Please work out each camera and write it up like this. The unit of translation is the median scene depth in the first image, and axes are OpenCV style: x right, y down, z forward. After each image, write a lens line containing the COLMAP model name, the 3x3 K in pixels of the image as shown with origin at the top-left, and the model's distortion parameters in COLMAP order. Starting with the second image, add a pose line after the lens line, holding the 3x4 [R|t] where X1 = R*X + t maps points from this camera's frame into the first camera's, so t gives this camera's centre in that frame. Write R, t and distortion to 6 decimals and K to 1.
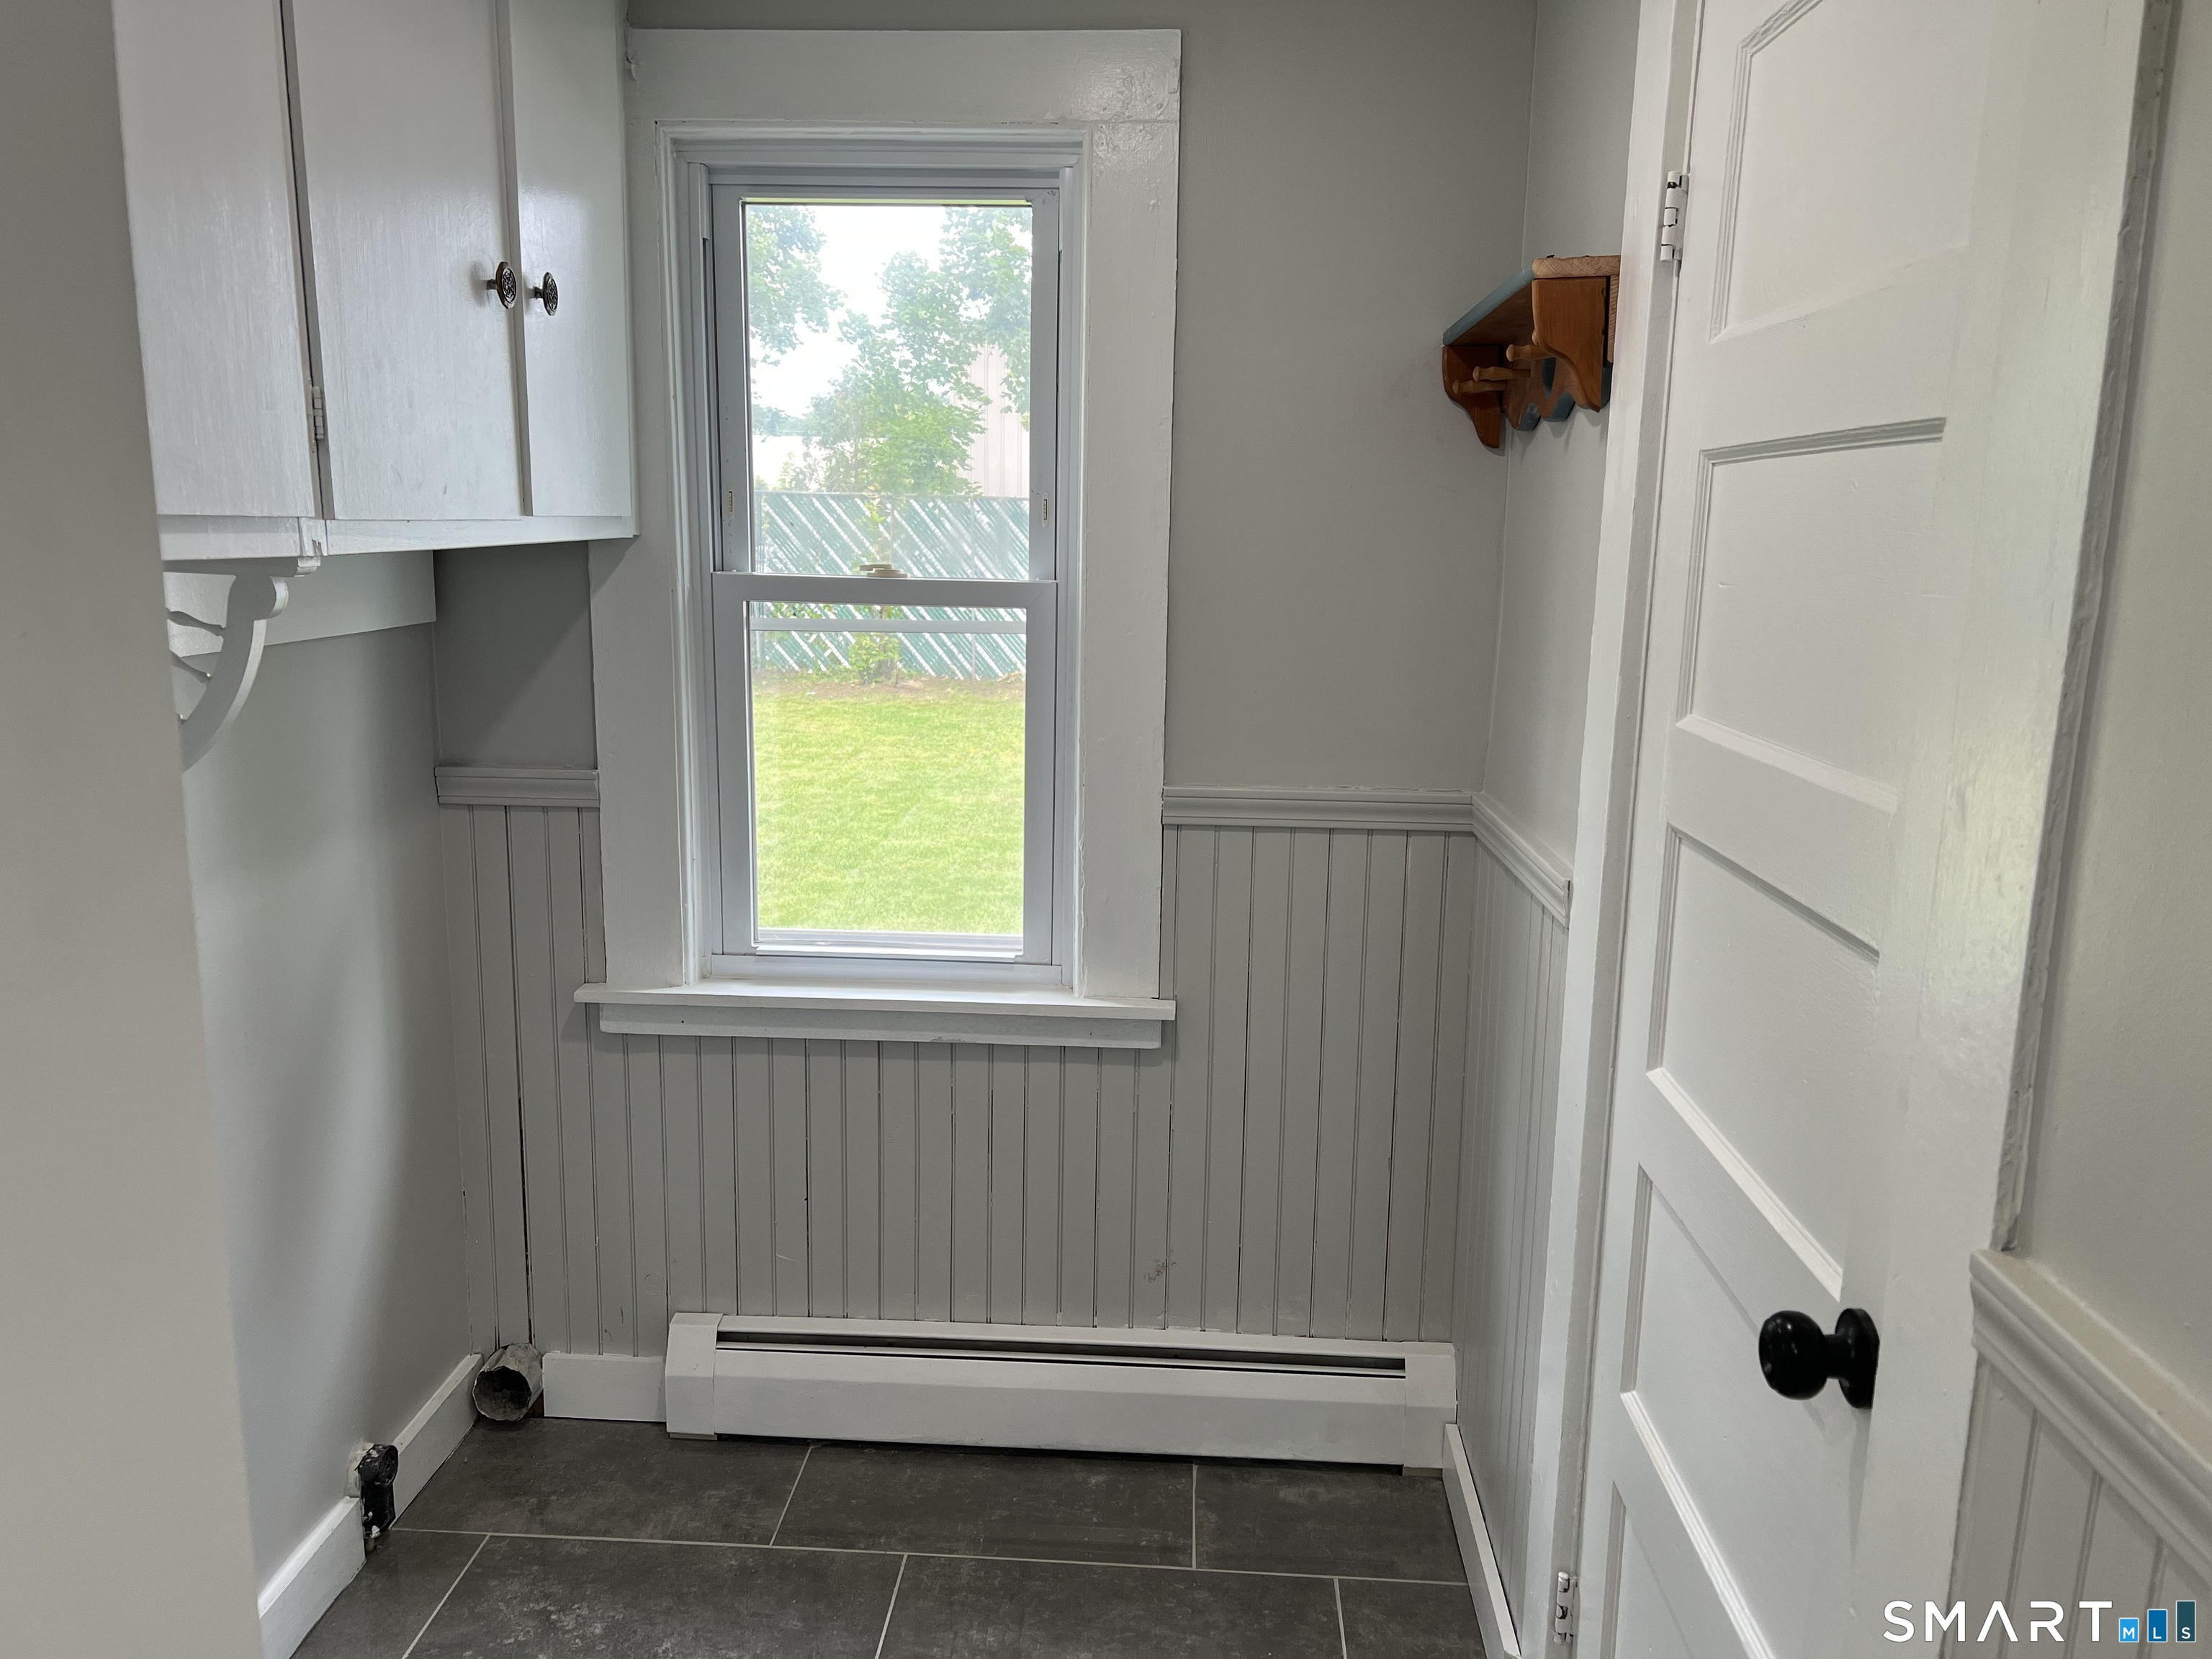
lens RADIAL K [[1665.4, 0, 1107.4], [0, 1665.4, 837.1], [0, 0, 1]] dist [0.050060, -0.042521]
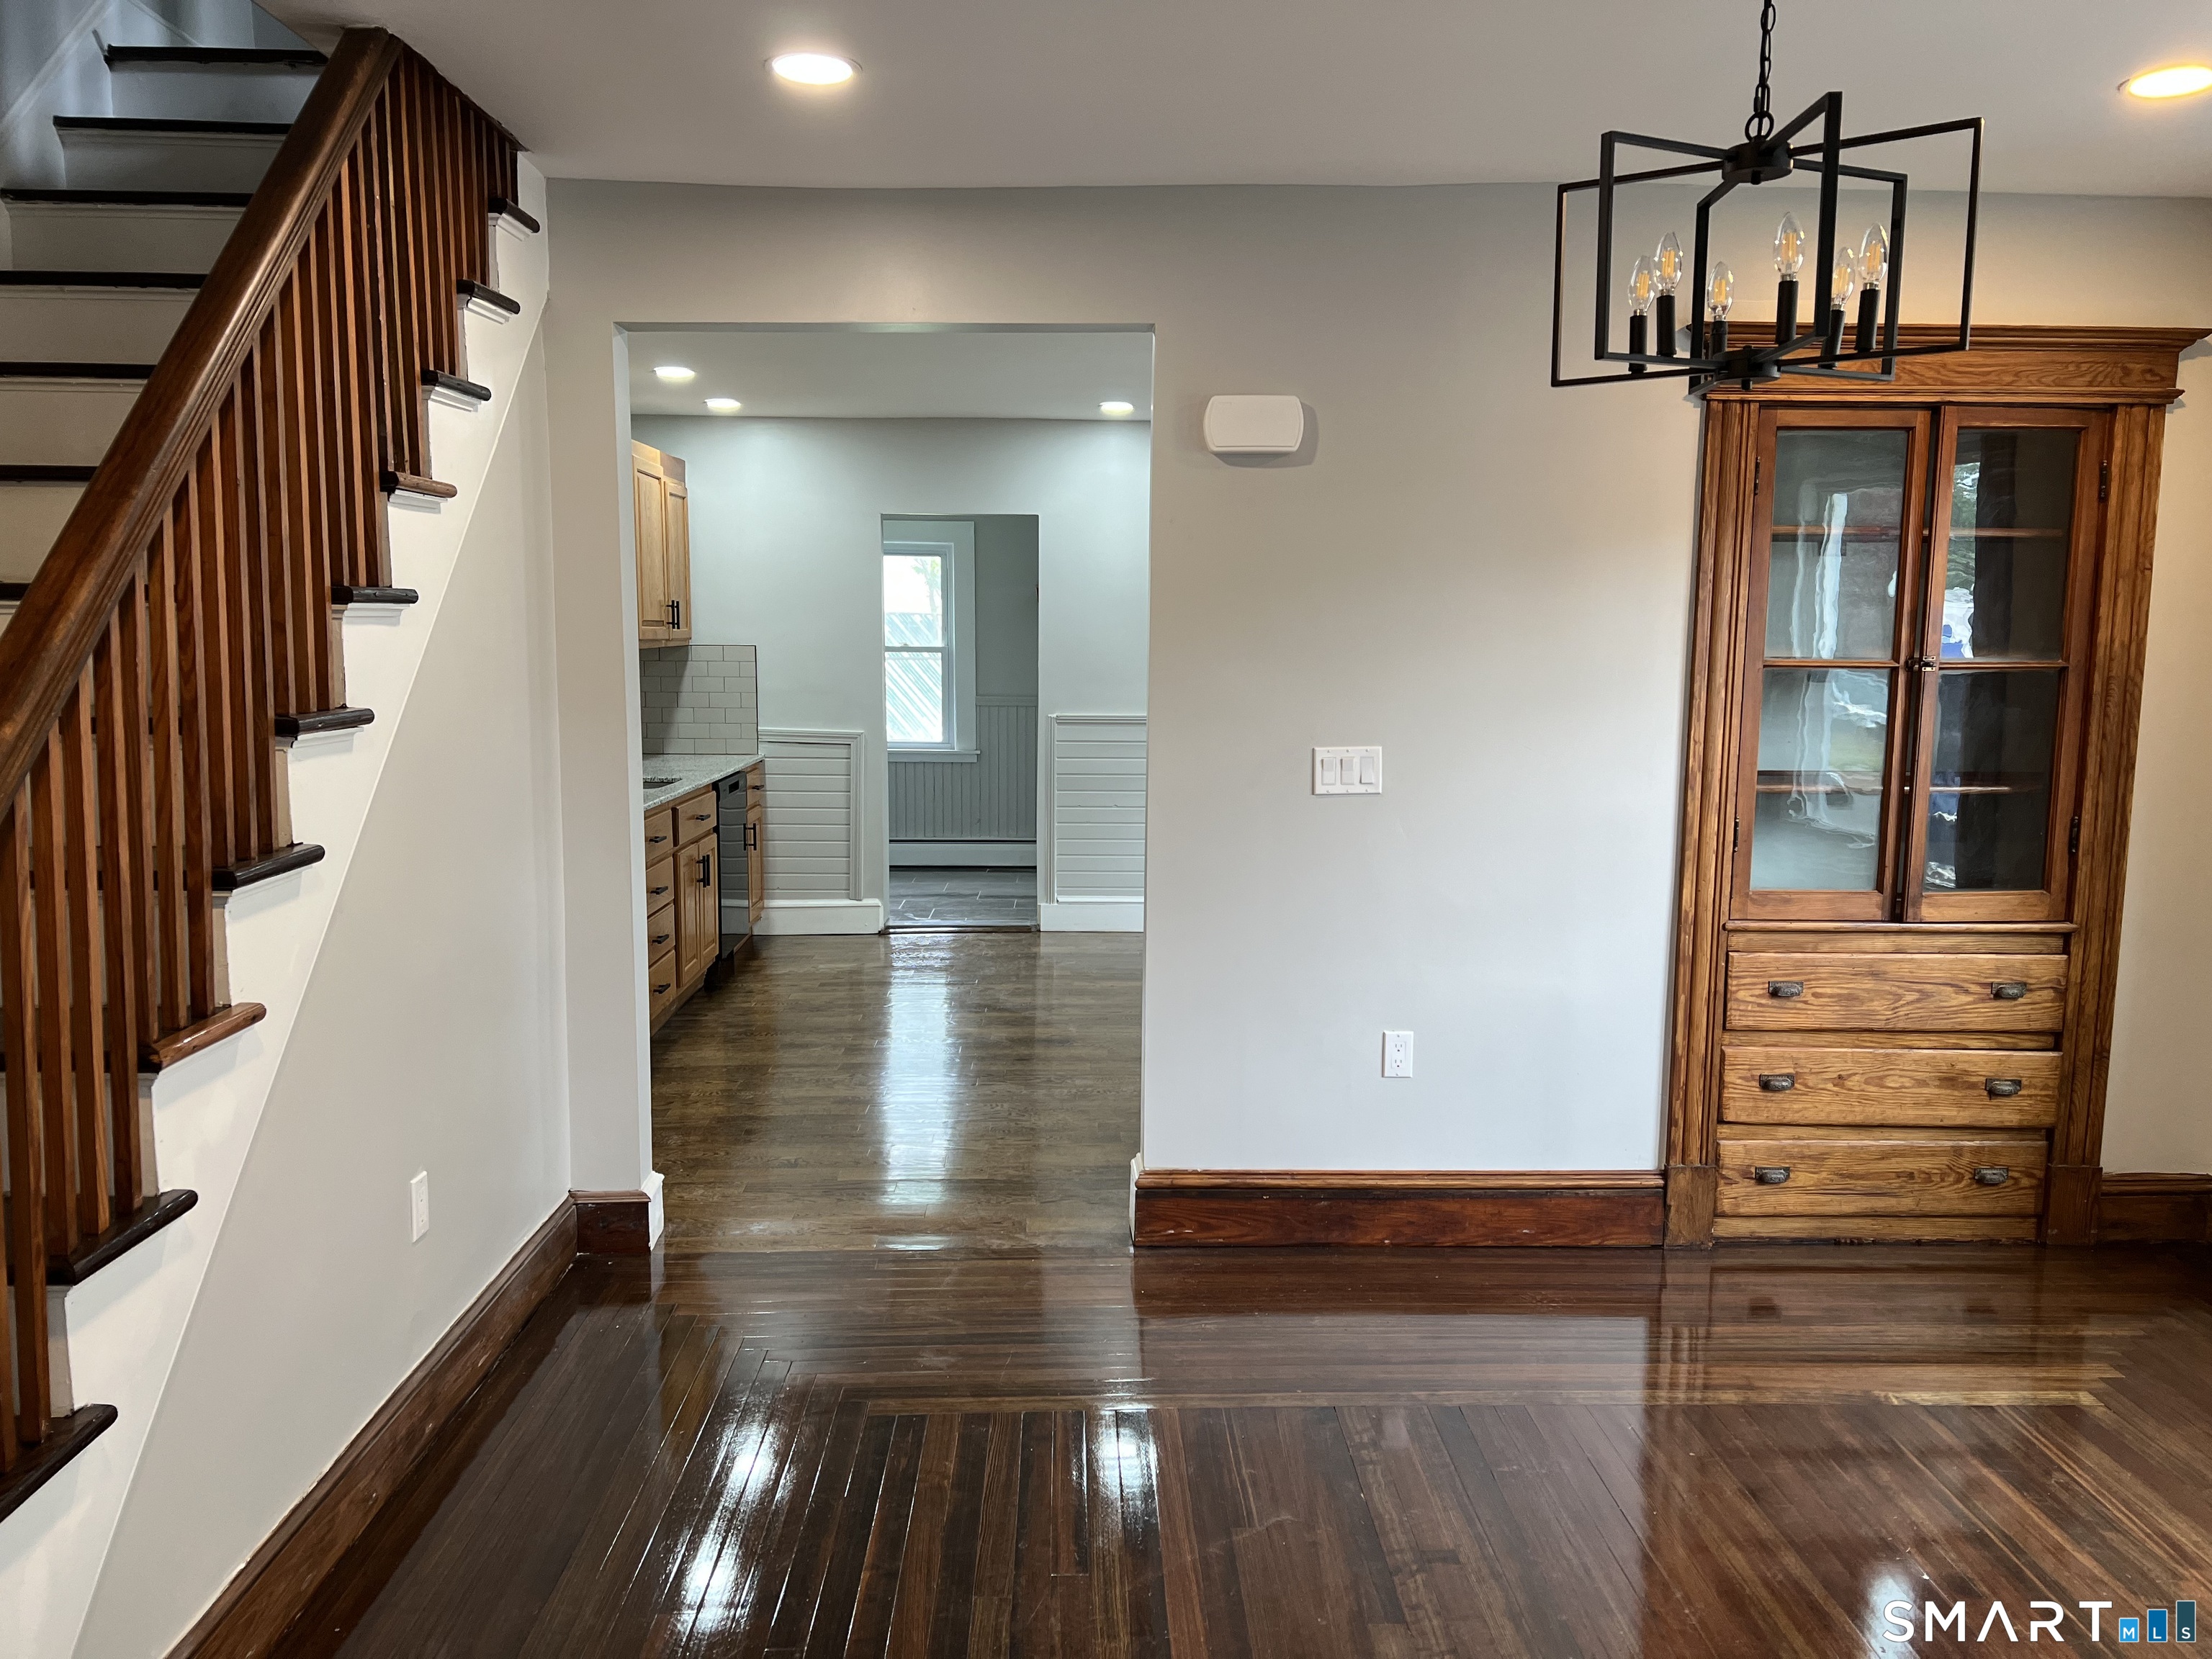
lens RADIAL K [[1665.4, 0, 1167.0], [0, 1665.4, 831.0], [0, 0, 1]] dist [0.050060, -0.042521]
pose [[0.996398, -0.020757, 0.082223, 0.156474], [0.025613, 0.997961, -0.058459, 0.543697], [-0.080842, 0.060354, 0.994898, -3.054468]]
